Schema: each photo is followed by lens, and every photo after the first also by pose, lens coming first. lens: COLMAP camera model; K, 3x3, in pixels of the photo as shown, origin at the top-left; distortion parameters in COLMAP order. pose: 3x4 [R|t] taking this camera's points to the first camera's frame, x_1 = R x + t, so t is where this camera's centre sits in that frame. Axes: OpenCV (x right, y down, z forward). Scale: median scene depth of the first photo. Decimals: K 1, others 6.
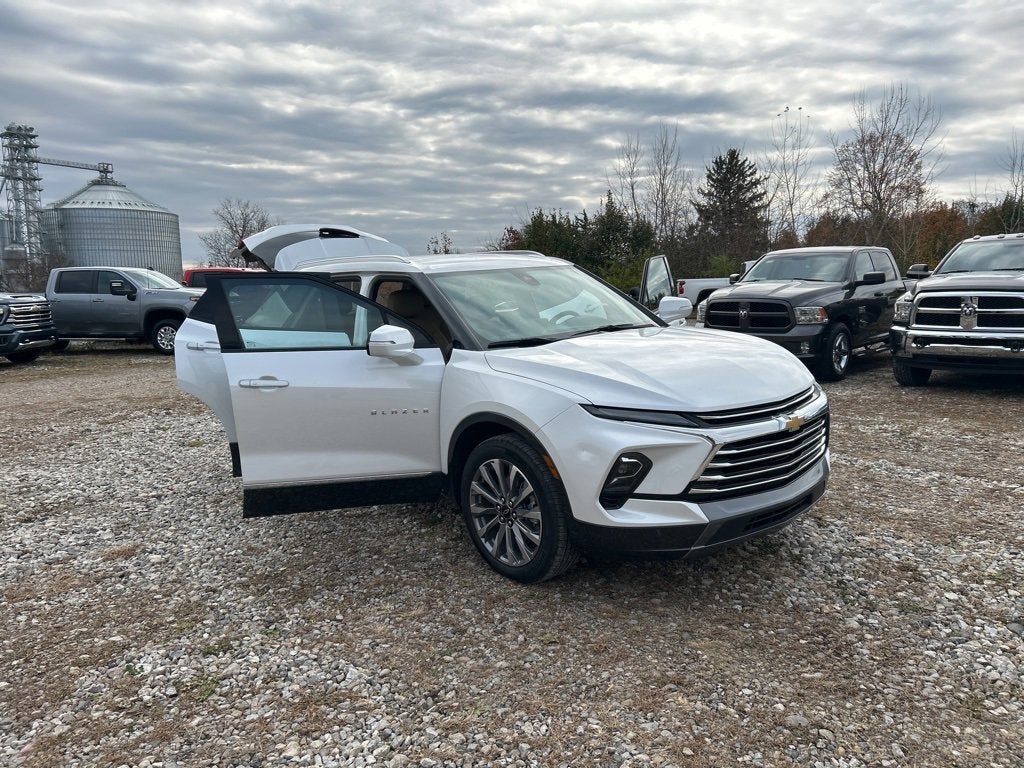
lens RADIAL K [[766.2, 0, 518.9], [0, 766.2, 400.9], [0, 0, 1]] dist [0.056294, -0.057873]
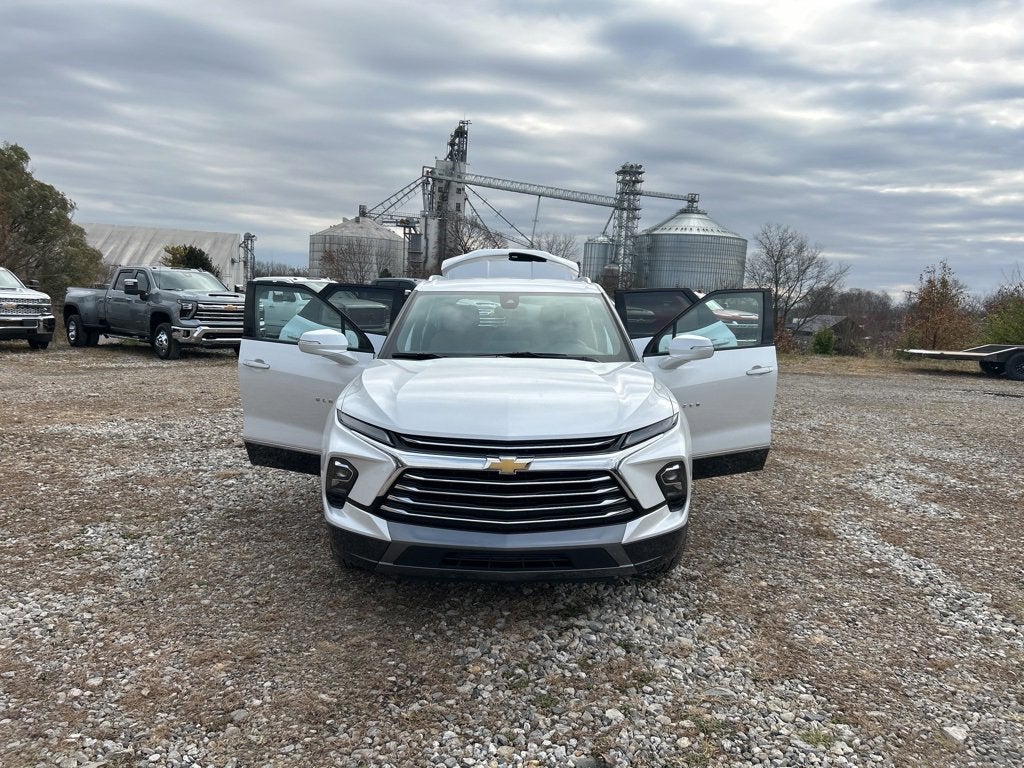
lens RADIAL K [[766.2, 0, 517.0], [0, 766.2, 408.2], [0, 0, 1]] dist [0.056294, -0.057873]
pose [[0.760405, 0.148432, -0.632260, 0.748206], [-0.161955, 0.986114, 0.036725, -0.060757], [0.628932, 0.074472, 0.773886, 0.229677]]
